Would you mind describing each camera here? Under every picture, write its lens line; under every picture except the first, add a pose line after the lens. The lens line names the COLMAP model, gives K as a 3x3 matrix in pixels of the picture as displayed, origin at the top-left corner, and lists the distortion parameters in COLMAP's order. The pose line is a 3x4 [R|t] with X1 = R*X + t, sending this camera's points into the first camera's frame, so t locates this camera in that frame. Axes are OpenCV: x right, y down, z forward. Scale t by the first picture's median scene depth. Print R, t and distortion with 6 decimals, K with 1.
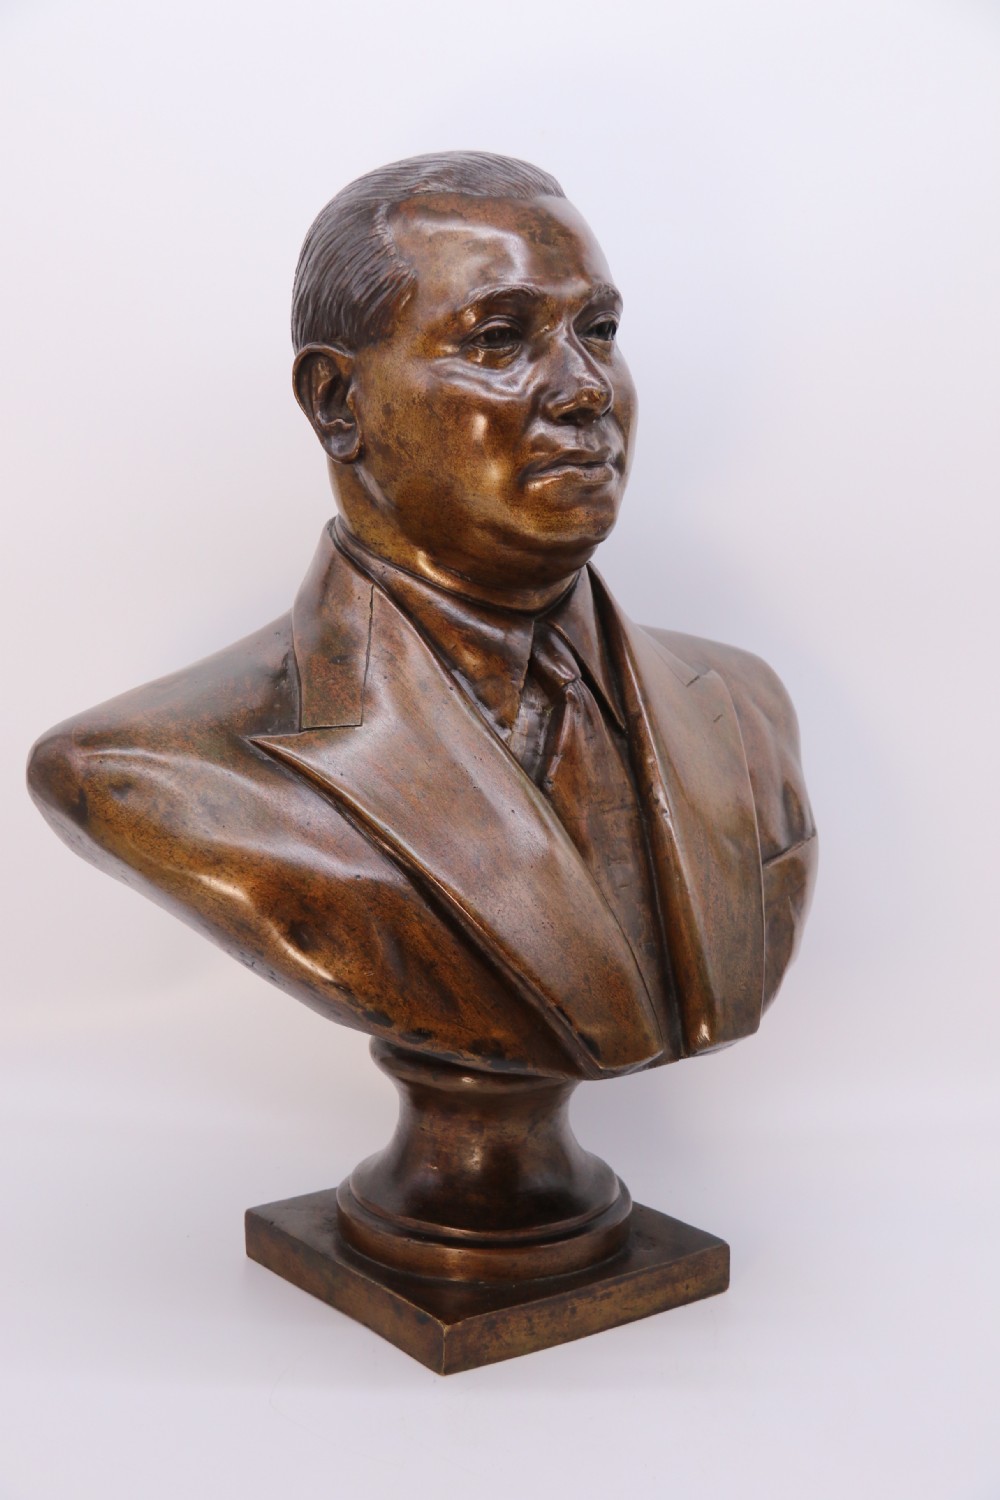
lens RADIAL K [[2544.0, 0, 493.7], [0, 2544.0, 752.5], [0, 0, 1]] dist [0.235089, 0.000000]
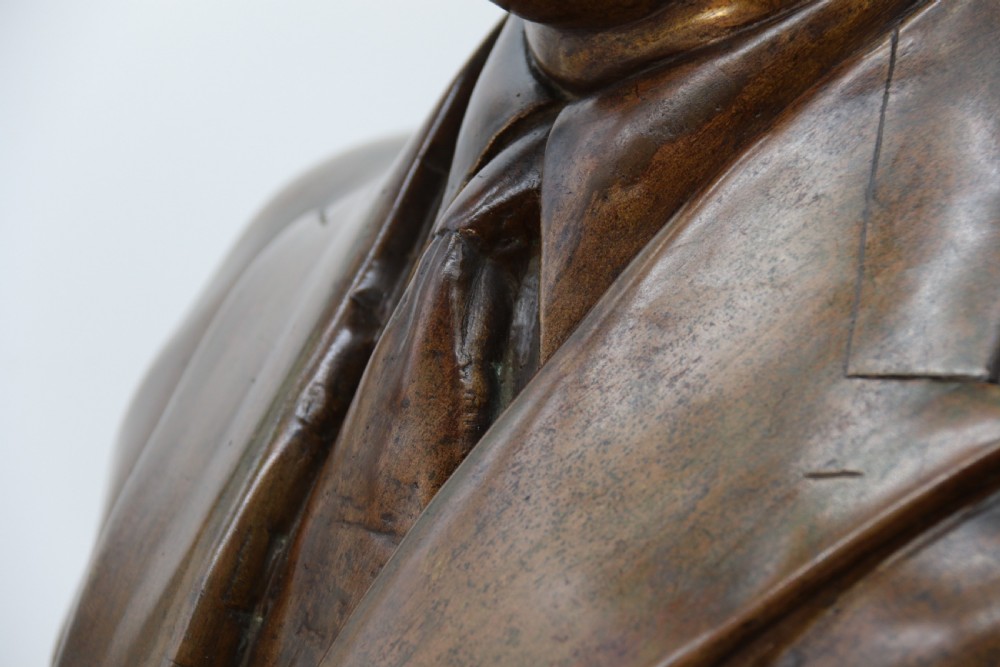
lens RADIAL K [[3904.6, 0, 499.6], [0, 3904.6, 332.6], [0, 0, 1]] dist [0.634448, 0.000000]
pose [[-0.063093, 0.190793, -0.979601, 0.703647], [-0.196884, 0.959887, 0.199634, -0.149954], [0.978395, 0.205463, -0.022999, 1.033043]]
